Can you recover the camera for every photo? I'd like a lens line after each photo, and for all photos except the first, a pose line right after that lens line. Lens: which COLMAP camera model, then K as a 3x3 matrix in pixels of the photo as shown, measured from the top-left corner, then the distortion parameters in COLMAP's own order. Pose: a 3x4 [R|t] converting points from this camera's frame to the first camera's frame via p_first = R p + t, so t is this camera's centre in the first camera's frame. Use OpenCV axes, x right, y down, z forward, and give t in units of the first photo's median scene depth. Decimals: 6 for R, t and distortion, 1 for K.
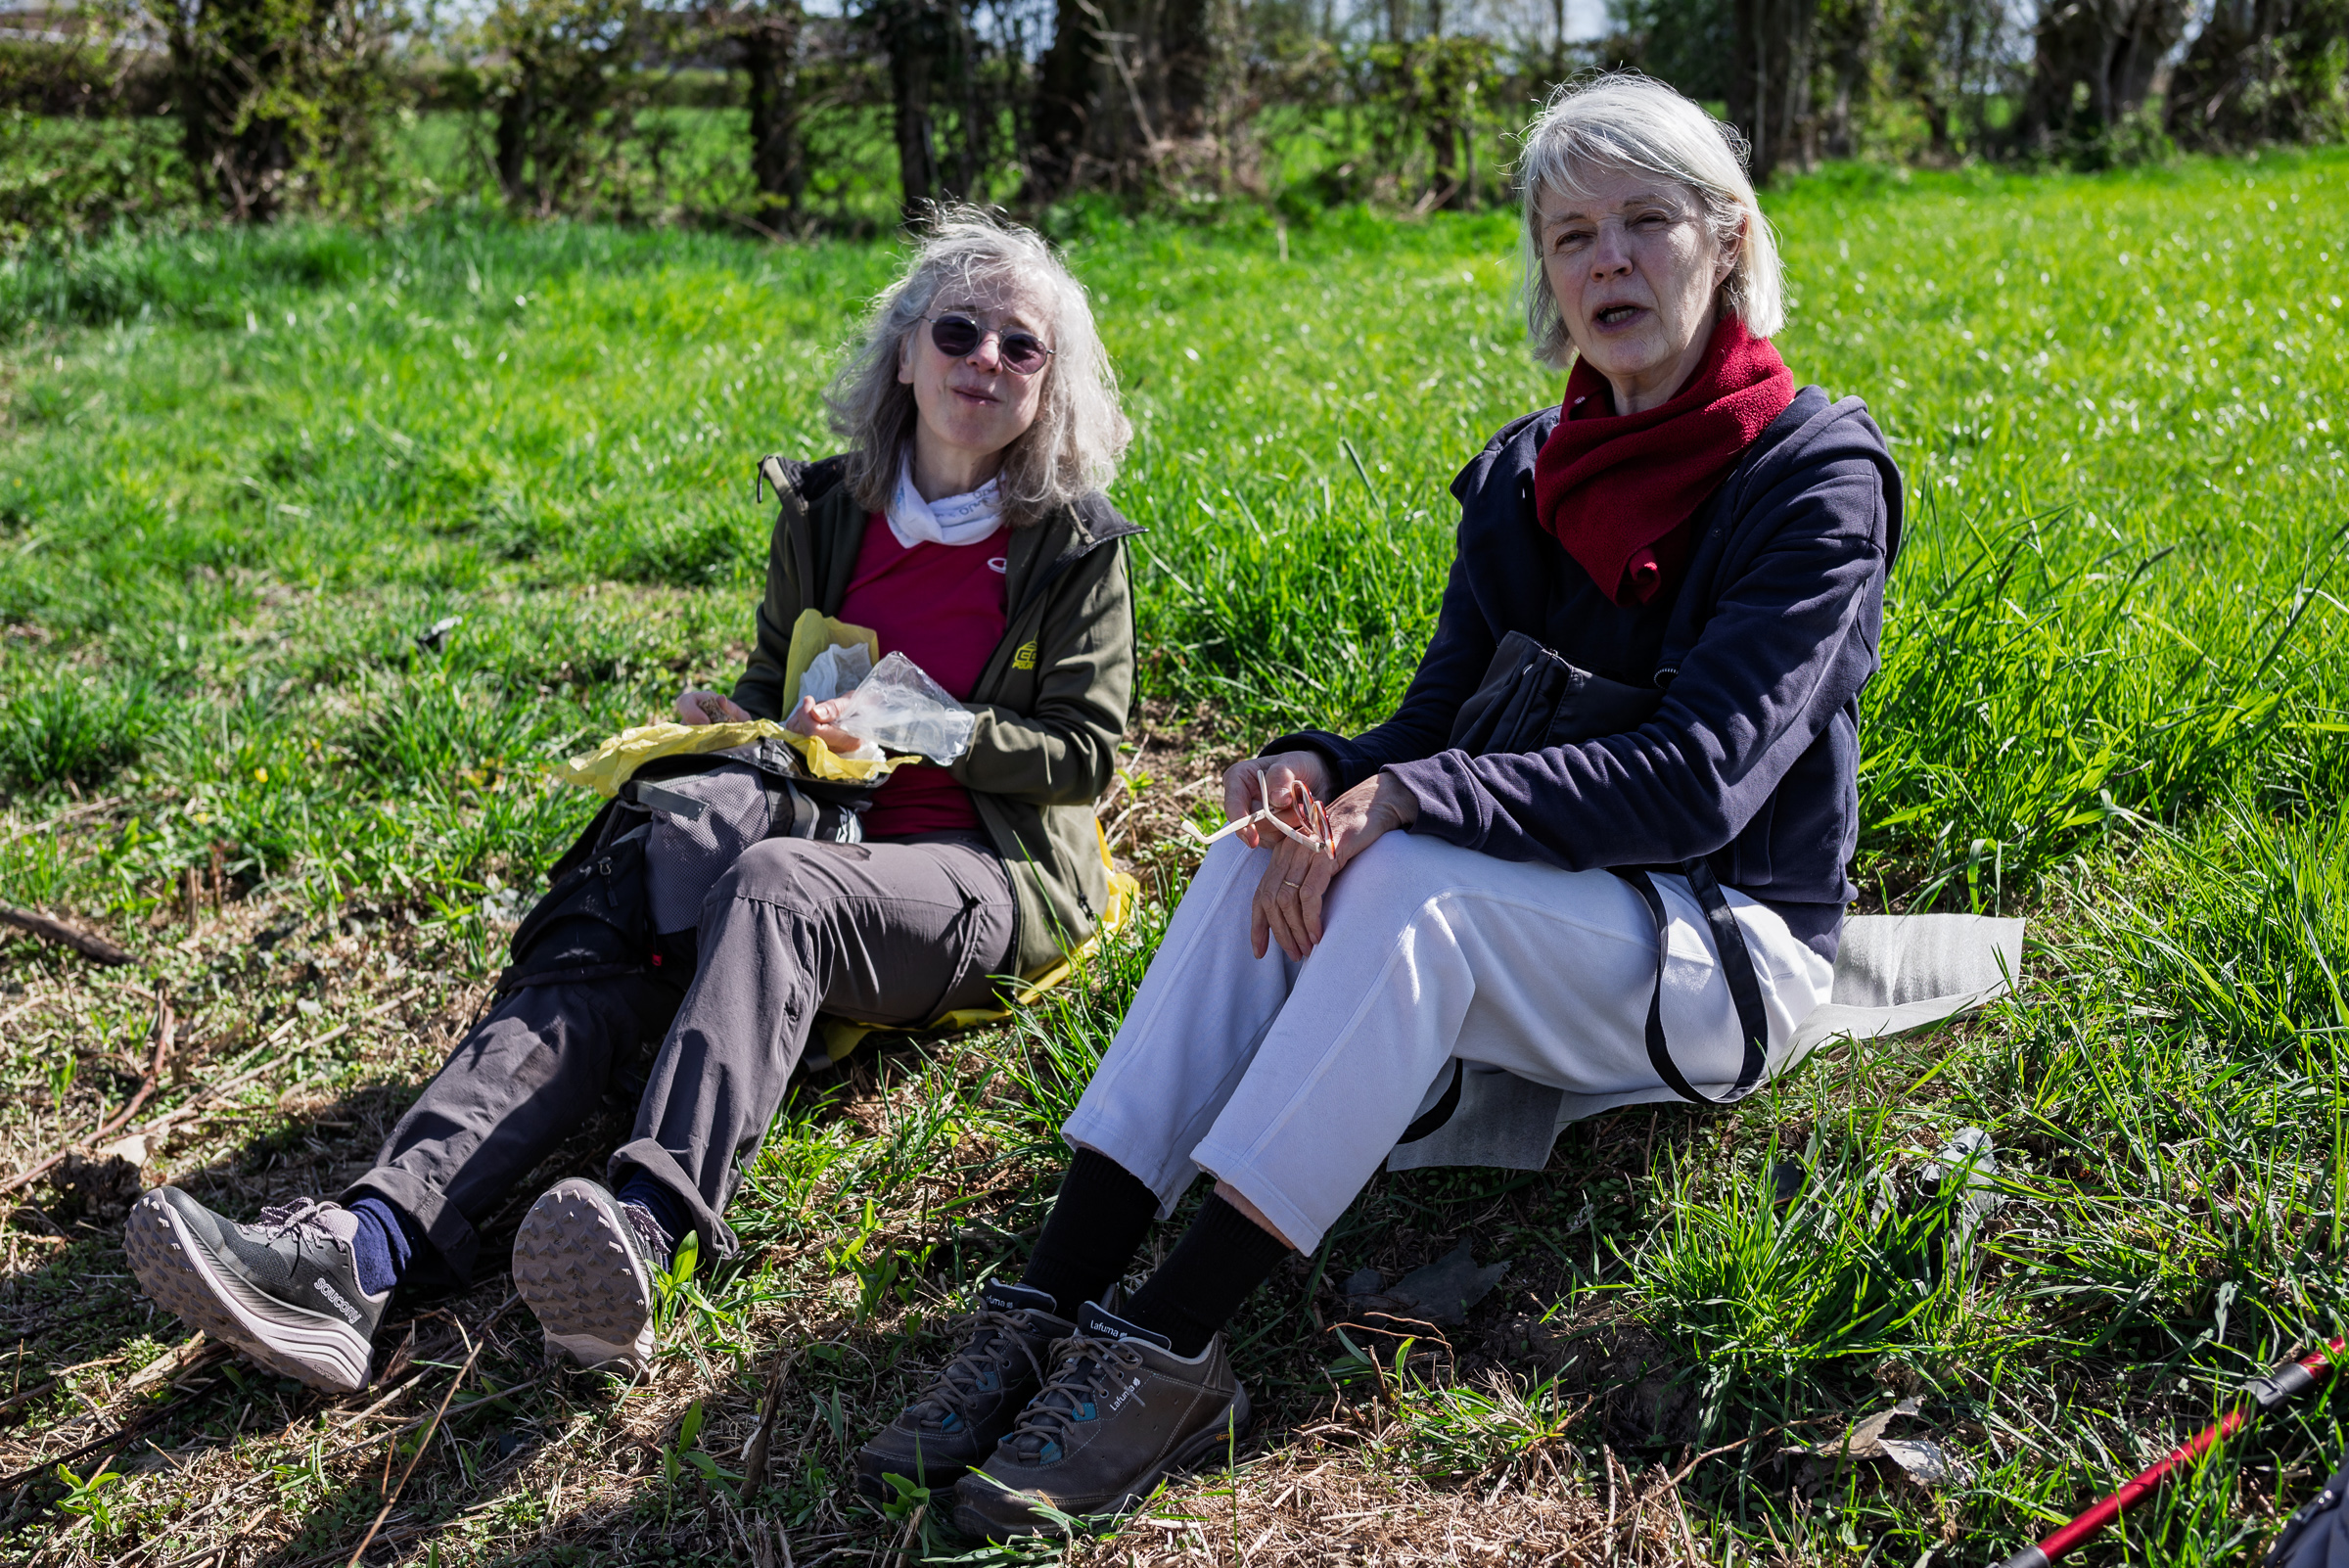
lens RADIAL K [[2692.0, 0, 1177.5], [0, 2692.0, 788.9], [0, 0, 1]] dist [-0.008219, 0.000000]
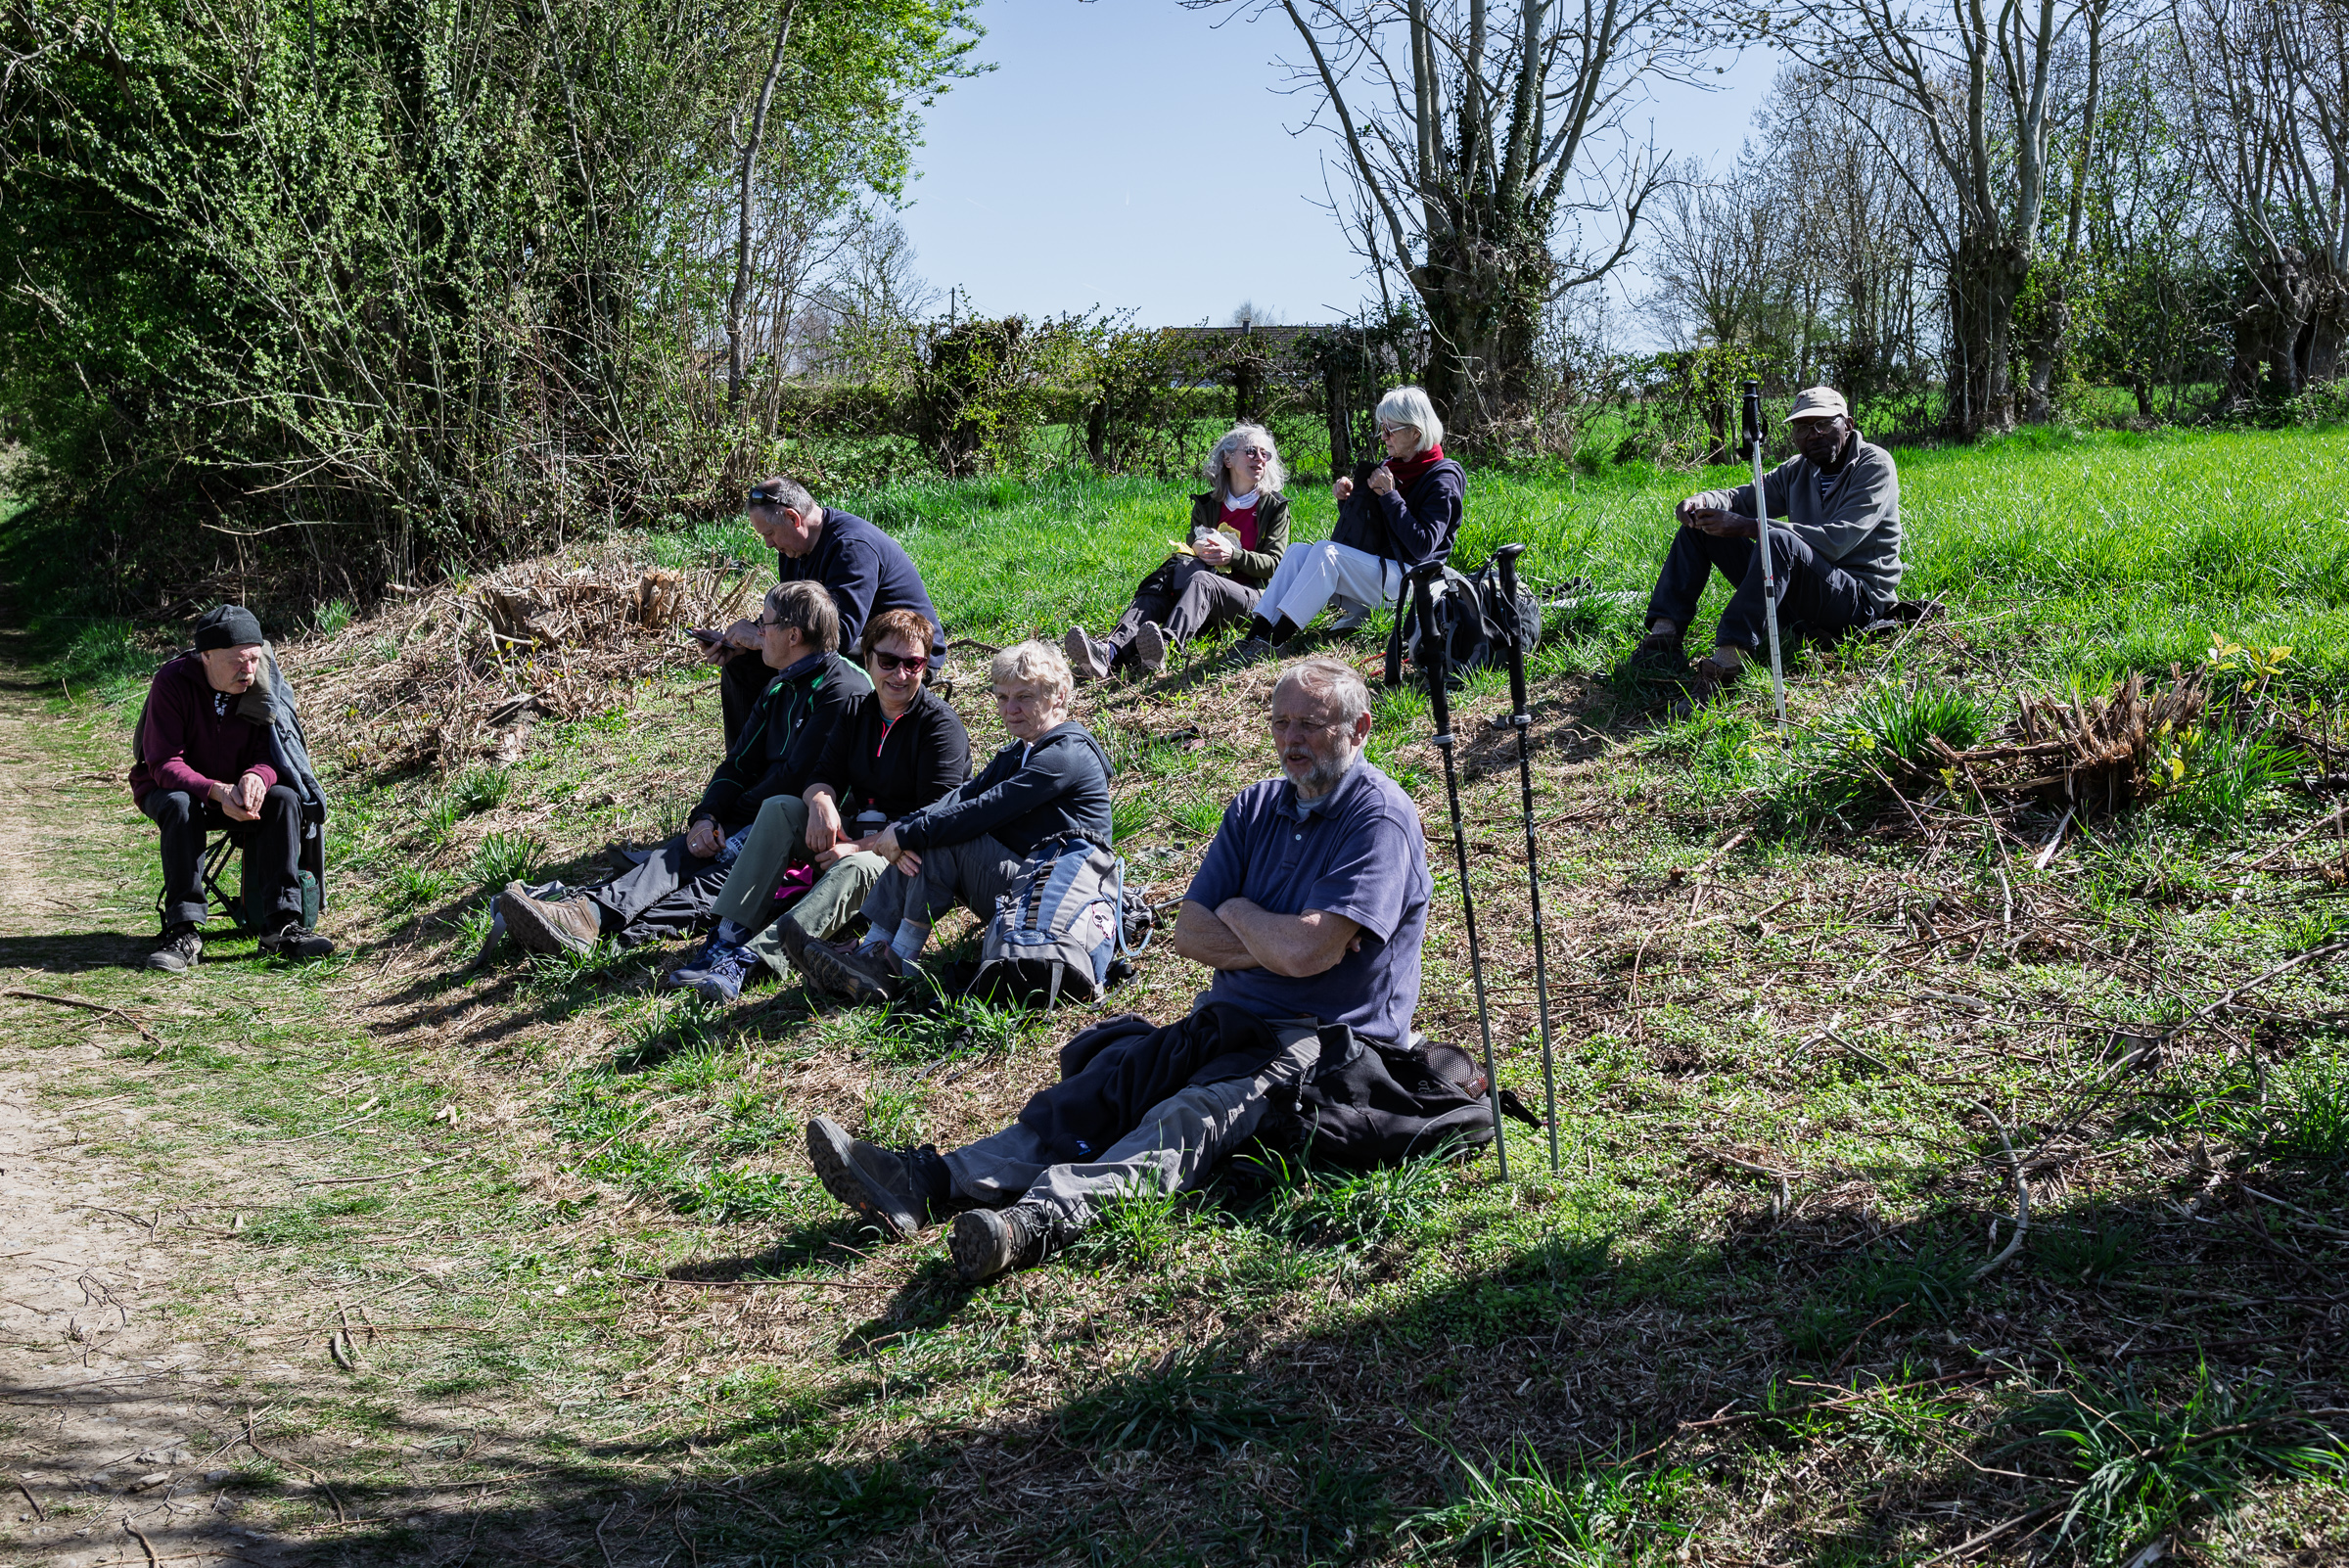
lens RADIAL K [[2692.0, 0, 1169.9], [0, 2692.0, 771.6], [0, 0, 1]] dist [-0.008219, 0.000000]
pose [[0.981261, -0.003866, -0.192647, 0.105009], [-0.018223, 0.993455, -0.112758, 0.137825], [0.191822, 0.114156, 0.974768, -0.525616]]
